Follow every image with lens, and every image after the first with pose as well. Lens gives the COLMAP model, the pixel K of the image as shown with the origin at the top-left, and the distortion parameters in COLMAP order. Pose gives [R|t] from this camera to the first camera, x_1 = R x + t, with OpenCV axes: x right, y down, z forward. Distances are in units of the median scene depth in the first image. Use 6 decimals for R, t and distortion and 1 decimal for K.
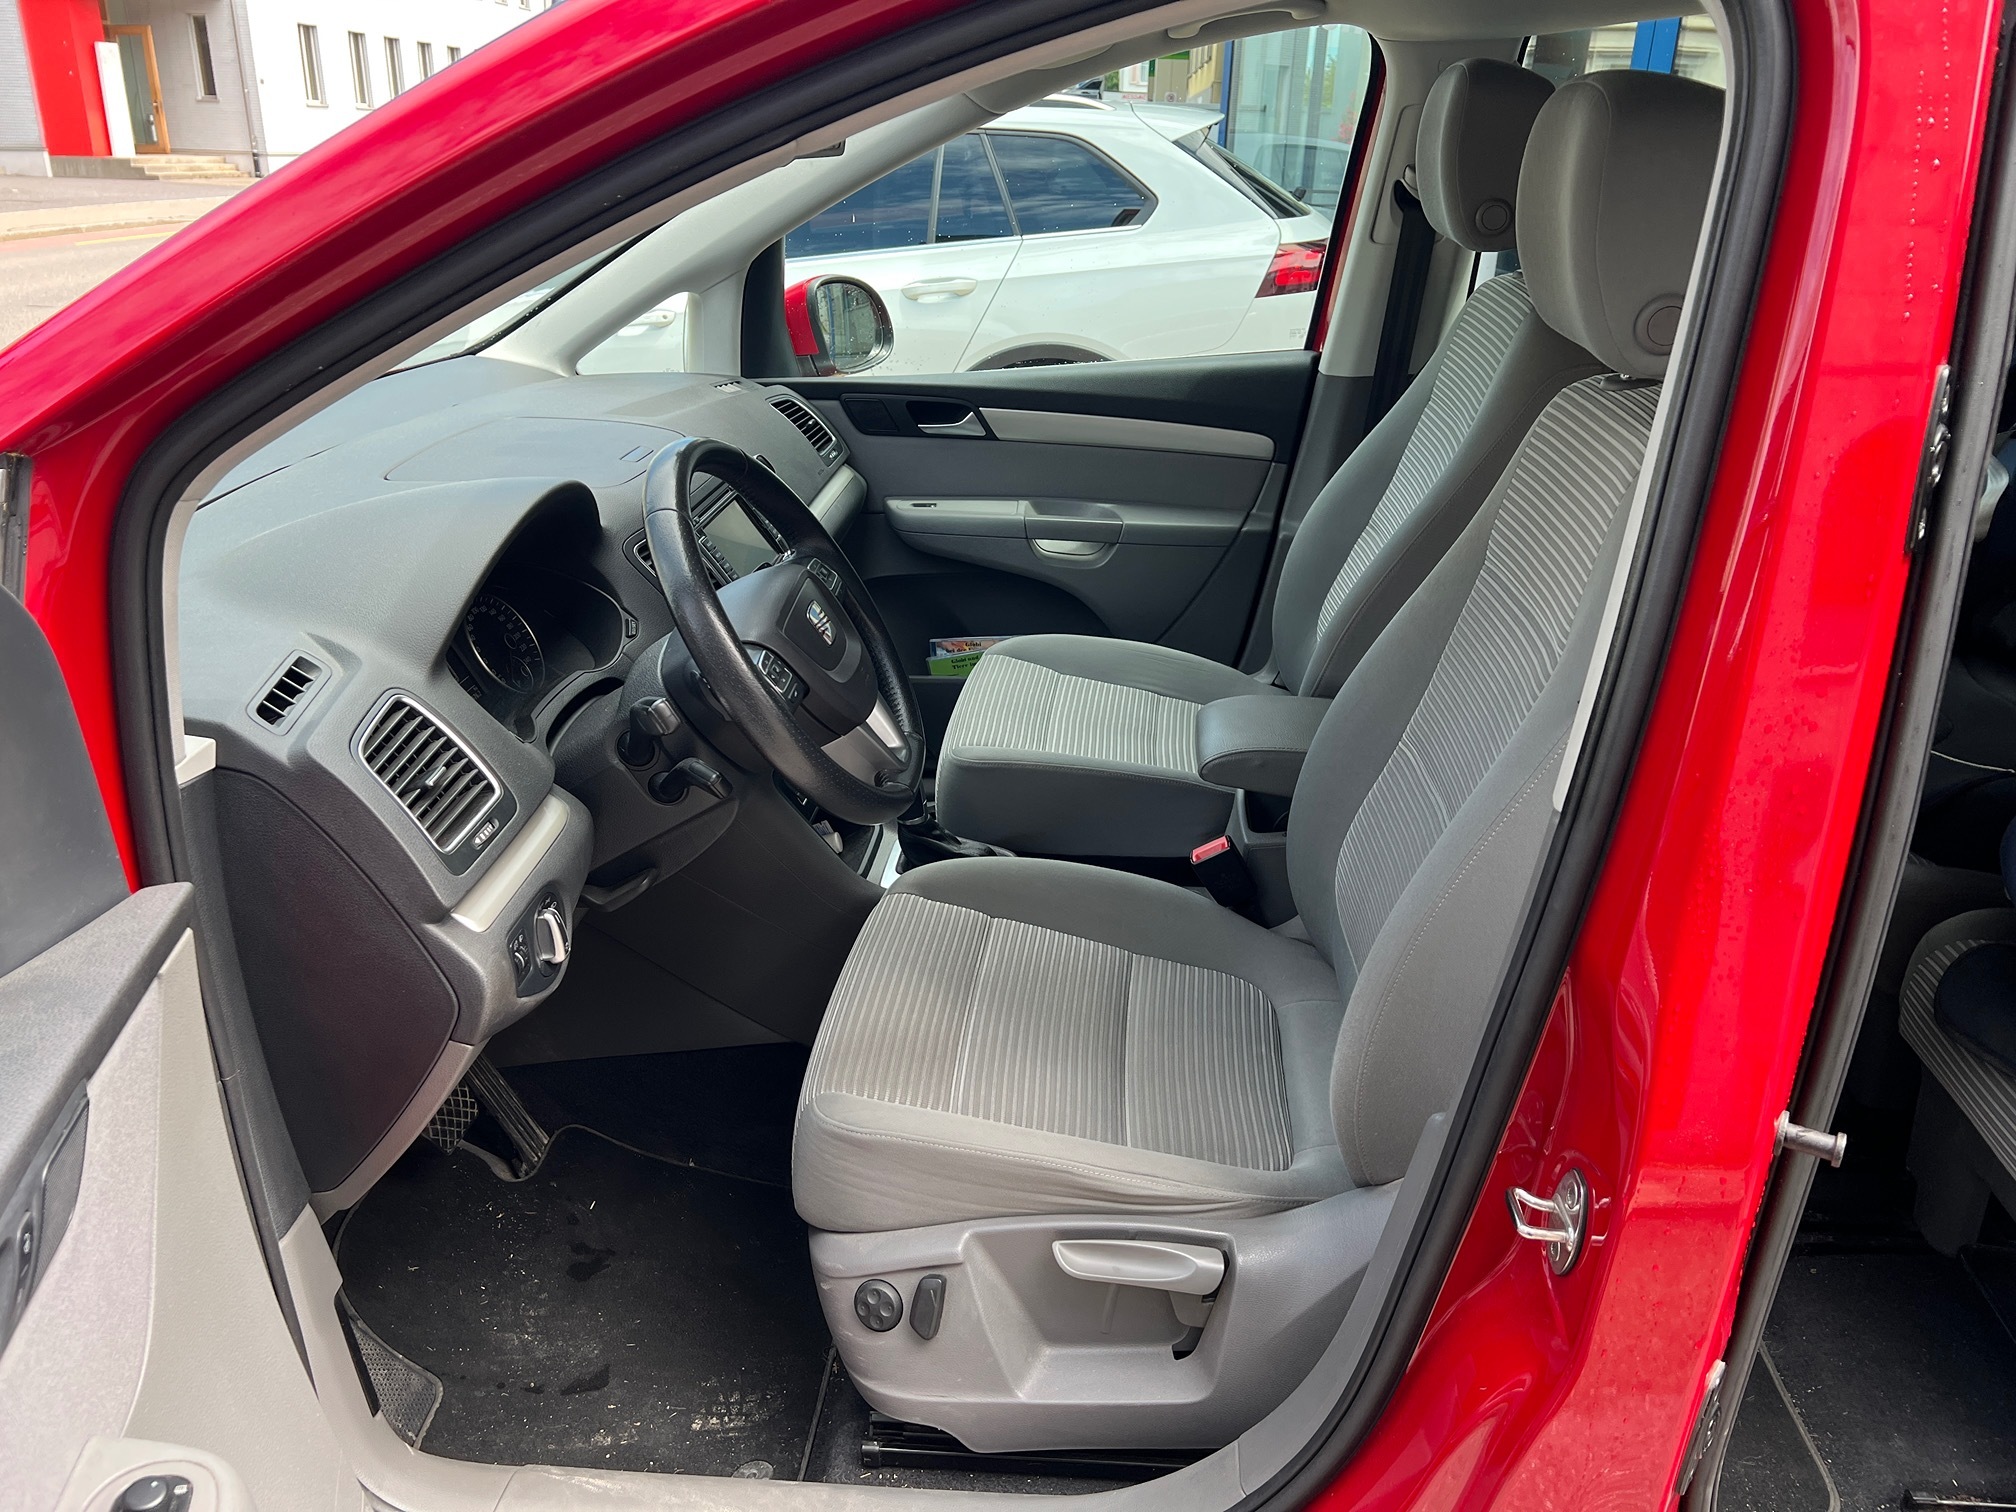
lens RADIAL K [[1519.1, 0, 1008.0], [0, 1519.1, 756.0], [0, 0, 1]] dist [0.037700, -0.040226]
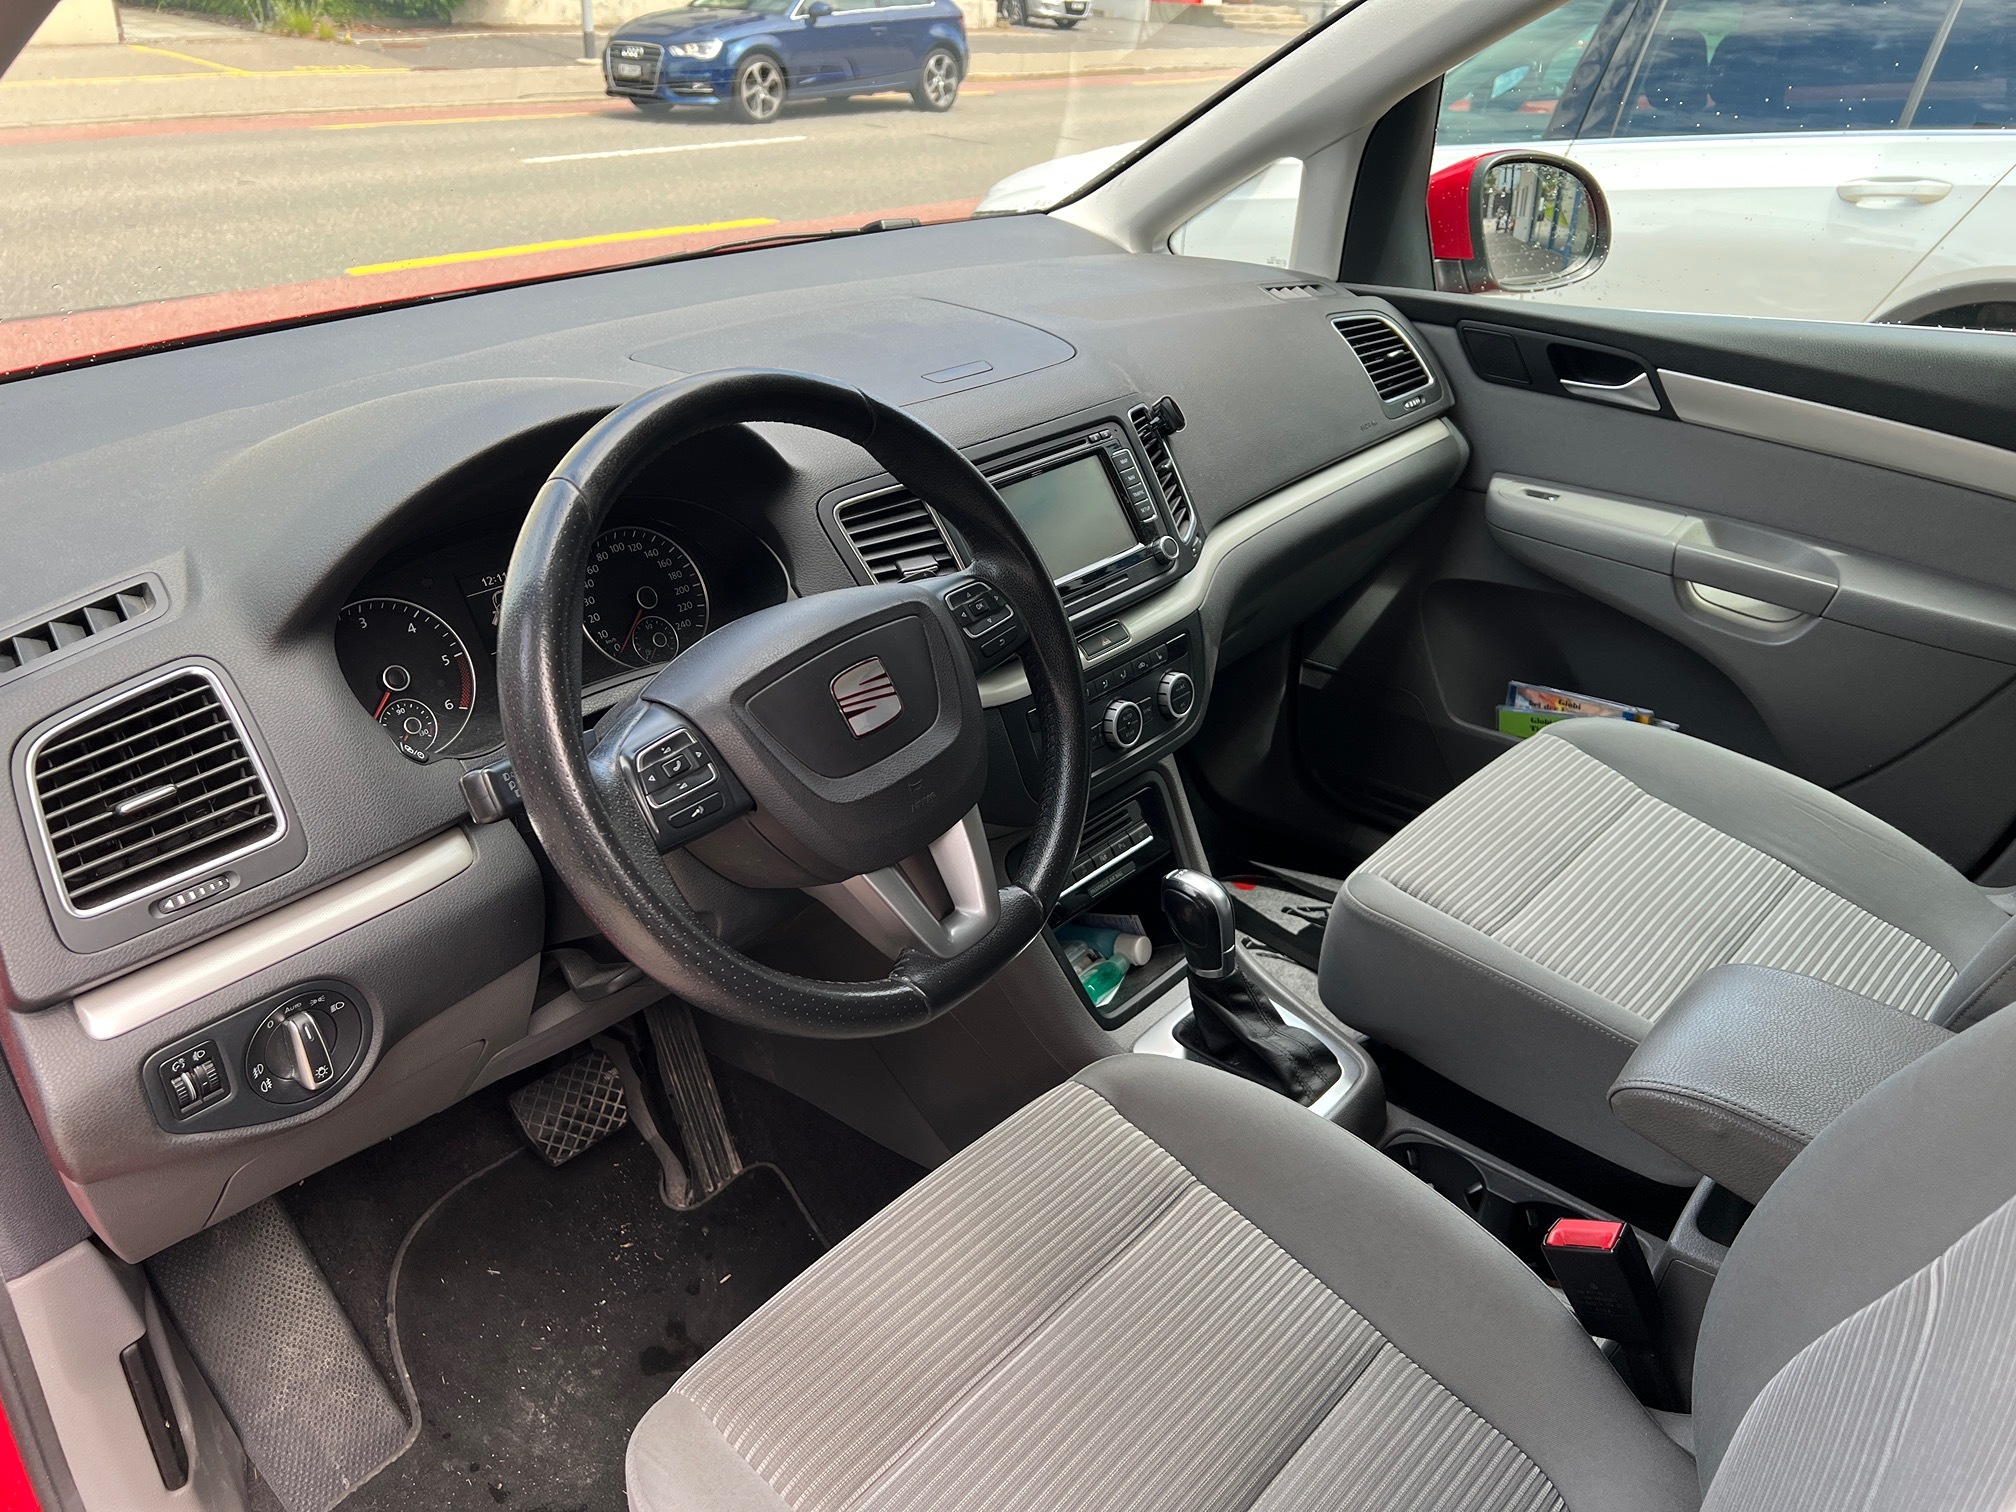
lens RADIAL K [[1519.1, 0, 1008.0], [0, 1519.1, 756.0], [0, 0, 1]] dist [0.037700, -0.040226]
pose [[0.812751, 0.282270, -0.509666, 0.138178], [-0.242368, 0.959317, 0.144802, -0.094288], [0.529805, 0.005839, 0.848099, 0.284096]]
